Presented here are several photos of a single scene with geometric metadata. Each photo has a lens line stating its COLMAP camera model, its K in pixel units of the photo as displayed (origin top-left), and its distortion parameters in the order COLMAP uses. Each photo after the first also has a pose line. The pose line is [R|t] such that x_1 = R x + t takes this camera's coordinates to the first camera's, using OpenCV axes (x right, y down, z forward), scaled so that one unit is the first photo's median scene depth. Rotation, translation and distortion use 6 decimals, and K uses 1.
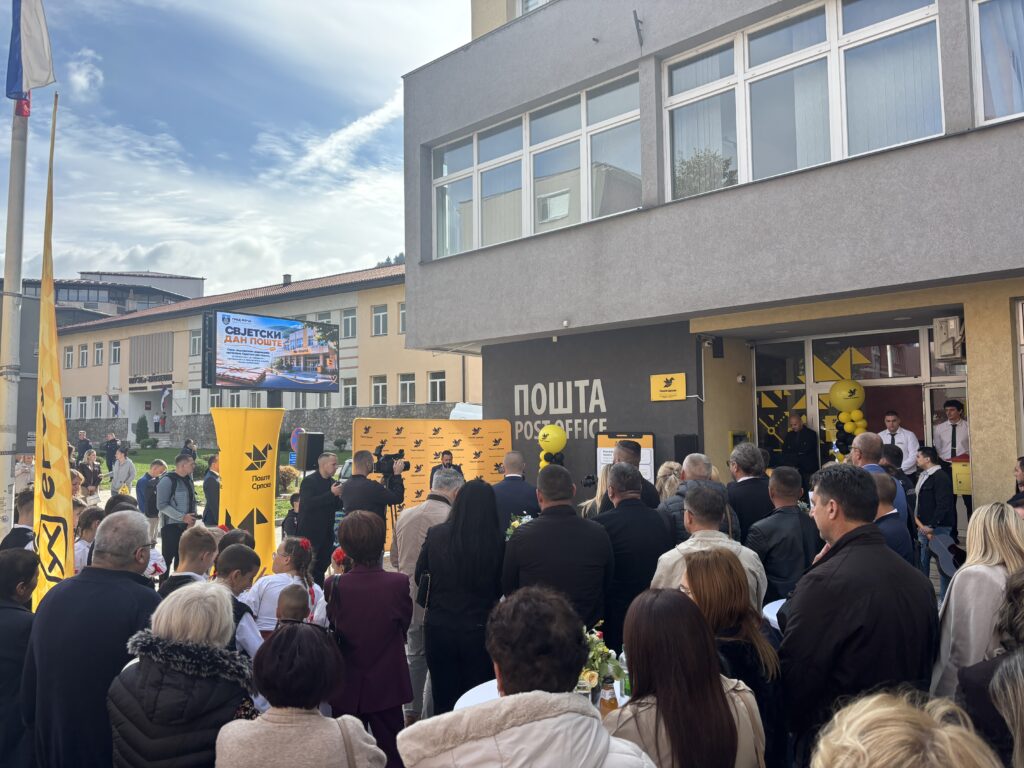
lens RADIAL K [[764.7, 0, 511.1], [0, 764.7, 387.6], [0, 0, 1]] dist [0.059527, -0.042662]
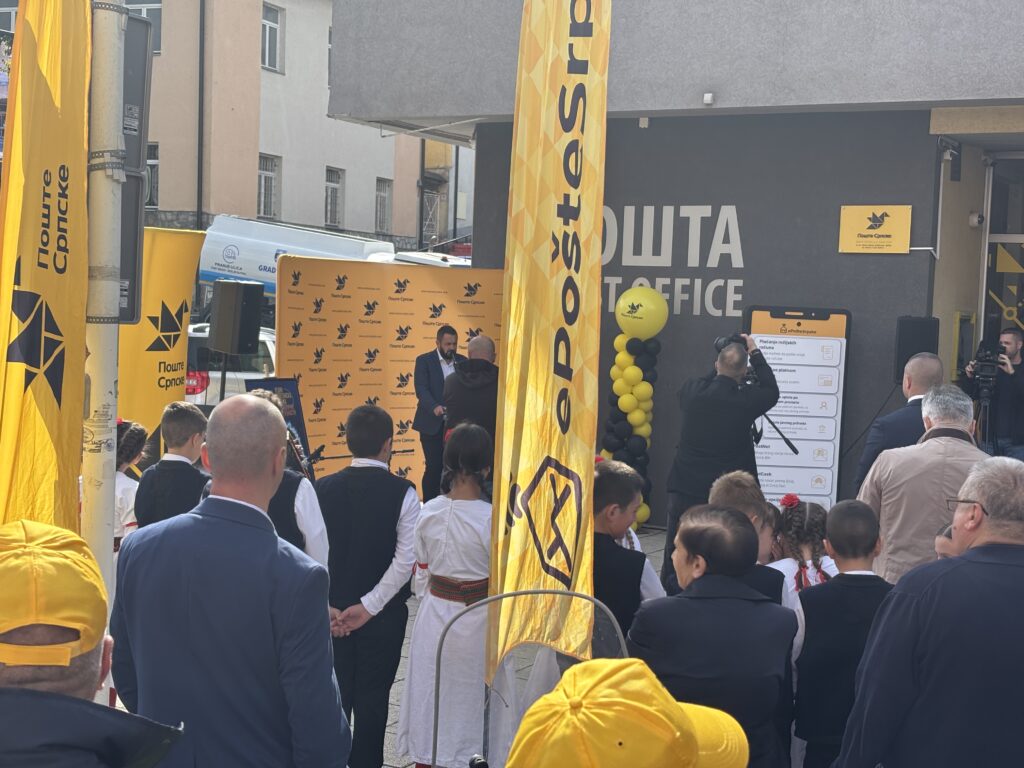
lens RADIAL K [[1527.8, 0, 503.0], [0, 1527.8, 386.8], [0, 0, 1]] dist [0.115567, 0.000000]
pose [[0.975912, 0.034673, 0.215390, -0.296829], [-0.062000, 0.990660, 0.121441, -0.006529], [-0.209167, -0.131870, 0.968948, -0.035183]]
